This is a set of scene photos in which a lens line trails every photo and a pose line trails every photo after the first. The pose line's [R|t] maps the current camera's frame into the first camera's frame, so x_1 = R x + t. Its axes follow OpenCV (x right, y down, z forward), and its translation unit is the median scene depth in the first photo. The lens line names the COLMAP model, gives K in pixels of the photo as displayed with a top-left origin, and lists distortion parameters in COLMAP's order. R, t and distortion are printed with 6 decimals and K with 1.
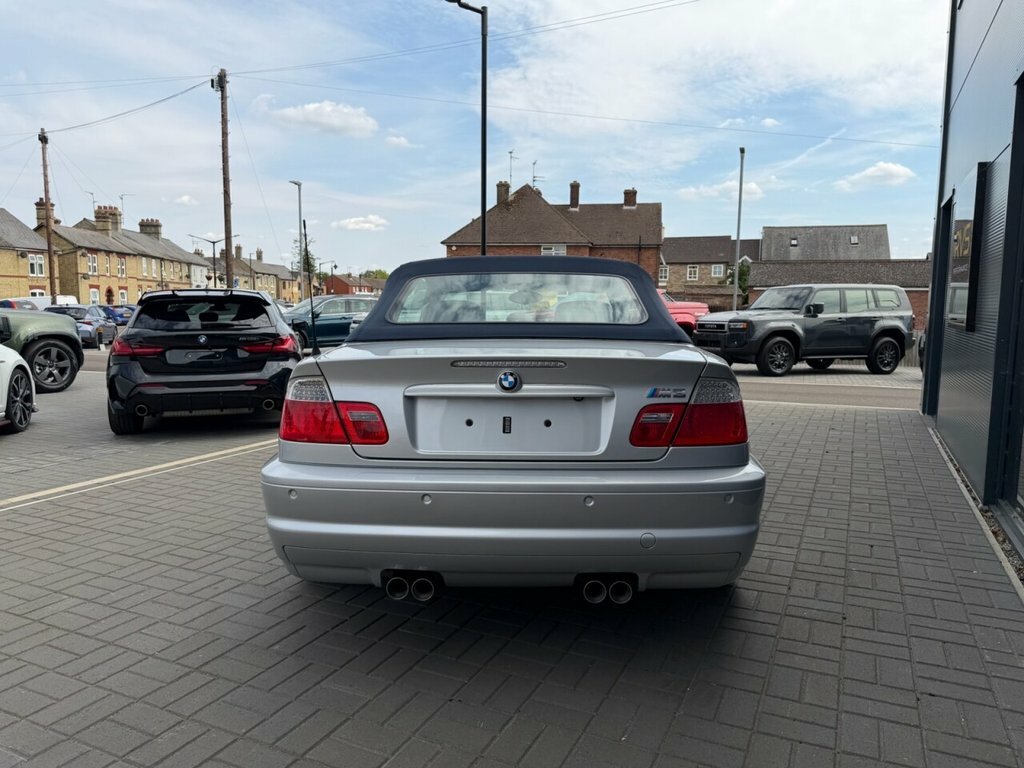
lens RADIAL K [[731.3, 0, 509.0], [0, 731.3, 385.1], [0, 0, 1]] dist [0.075783, -0.106891]
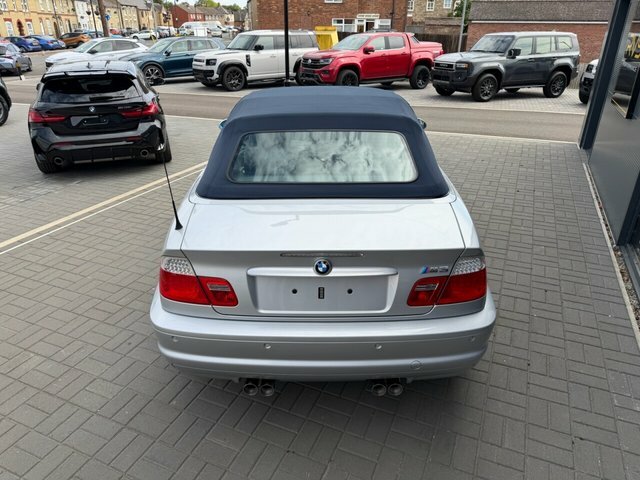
lens RADIAL K [[460.6, 0, 318.7], [0, 460.6, 242.8], [0, 0, 1]] dist [0.024931, -0.027422]
pose [[0.999402, -0.019630, 0.028480, -0.003034], [0.009189, 0.944451, 0.328524, -0.032333], [-0.033347, -0.328065, 0.944066, 0.018671]]
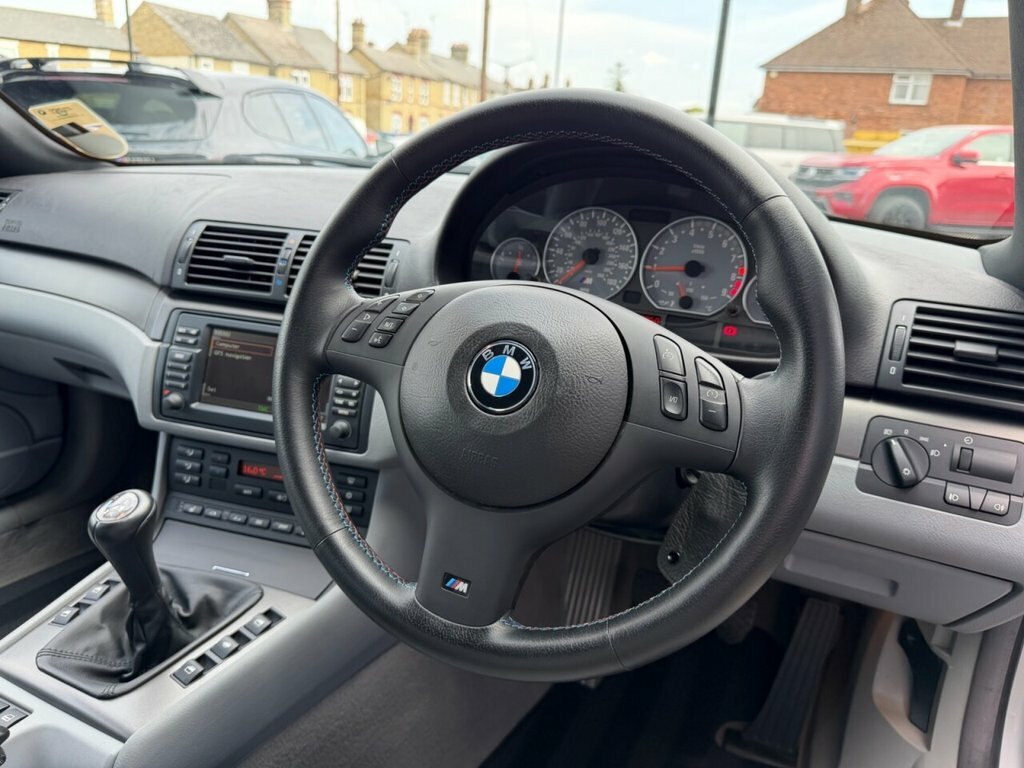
lens RADIAL K [[737.7, 0, 511.8], [0, 737.7, 396.6], [0, 0, 1]] dist [-0.029850, 0.002400]
pose [[0.913867, 0.176285, -0.365747, 0.027568], [-0.093182, 0.967843, 0.233660, -0.014627], [0.395177, -0.179453, 0.900906, 0.193811]]
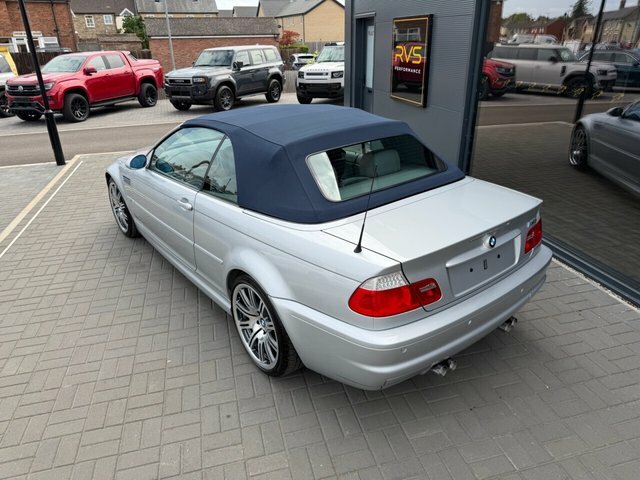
lens RADIAL K [[453.6, 0, 319.9], [0, 453.6, 248.5], [0, 0, 1]] dist [0.036192, -0.038660]
pose [[0.759539, -0.296726, 0.578839, -0.088393], [0.096914, 0.931580, 0.350379, -0.038263], [-0.643202, -0.210029, 0.736328, 0.046195]]
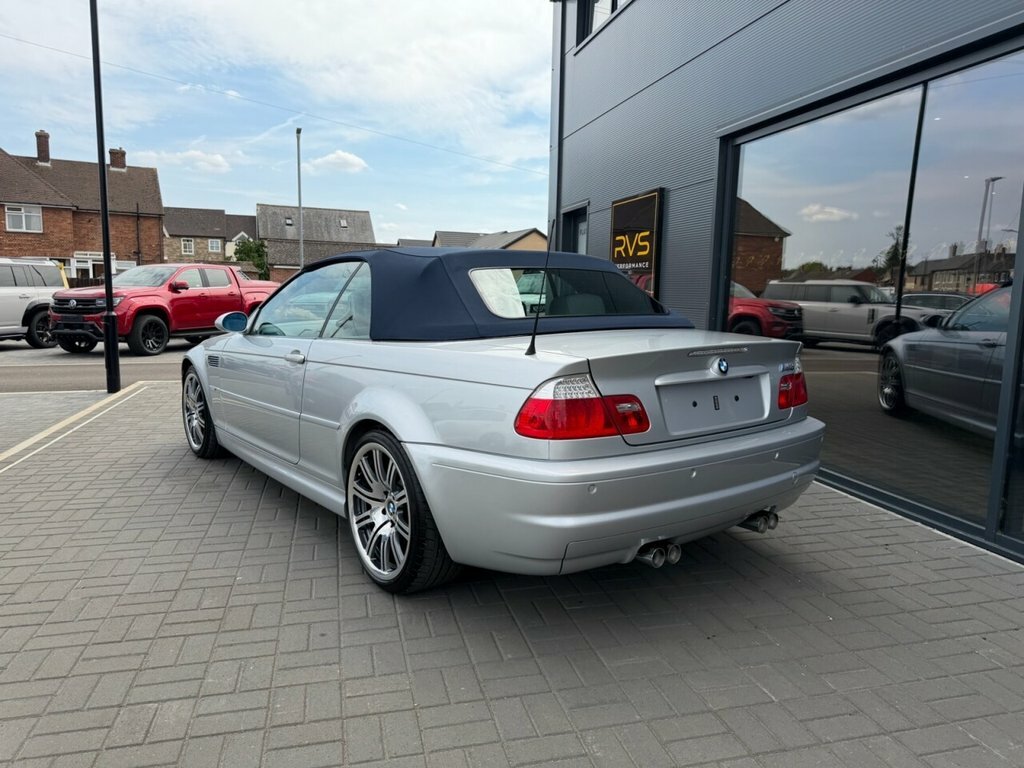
lens RADIAL K [[726.9, 0, 510.4], [0, 726.9, 401.4], [0, 0, 1]] dist [0.052994, -0.060802]
pose [[0.768829, -0.095838, 0.632232, -0.098671], [0.061431, 0.995202, 0.076156, -0.005724], [-0.636497, -0.019713, 0.771027, 0.029442]]
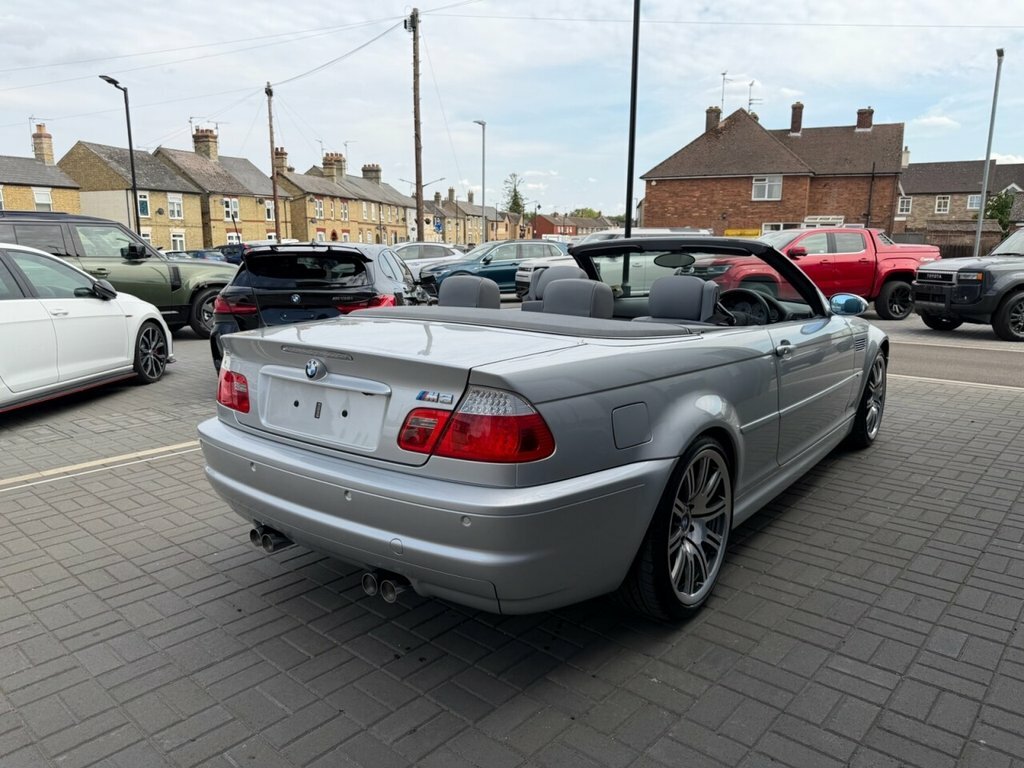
lens RADIAL K [[731.3, 0, 509.0], [0, 731.3, 385.1], [0, 0, 1]] dist [0.075783, -0.106891]
pose [[0.959509, 0.048932, -0.277395, 0.035484], [-0.025945, 0.995962, 0.085944, -0.011745], [0.280480, -0.075268, 0.956904, 0.047659]]
